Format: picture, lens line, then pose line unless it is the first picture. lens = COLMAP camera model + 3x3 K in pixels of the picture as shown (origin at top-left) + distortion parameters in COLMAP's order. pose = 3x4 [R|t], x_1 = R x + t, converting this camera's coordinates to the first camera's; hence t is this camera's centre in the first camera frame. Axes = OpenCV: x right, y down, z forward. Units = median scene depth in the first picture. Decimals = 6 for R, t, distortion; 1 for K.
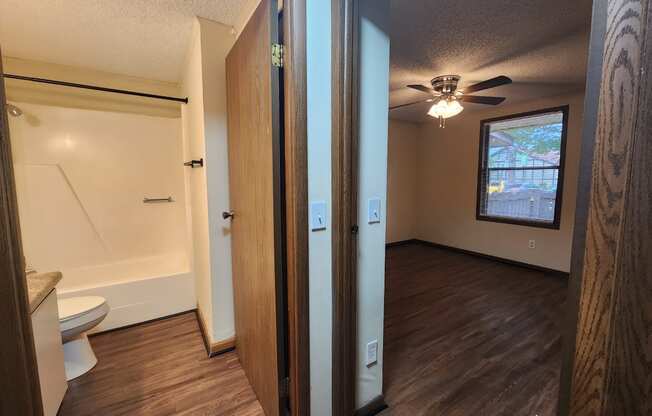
lens RADIAL K [[287.8, 0, 323.4], [0, 287.8, 205.8], [0, 0, 1]] dist [-0.000484, -0.000539]
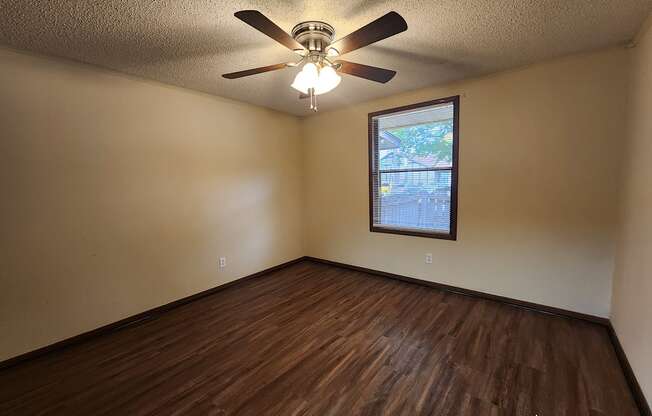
lens RADIAL K [[266.5, 0, 329.4], [0, 266.5, 211.6], [0, 0, 1]] dist [0.003304, -0.000710]
pose [[0.944037, -0.060933, 0.324162, 0.171981], [0.055010, 0.998109, 0.027412, -0.039956], [-0.325219, -0.008045, 0.945605, 0.303966]]
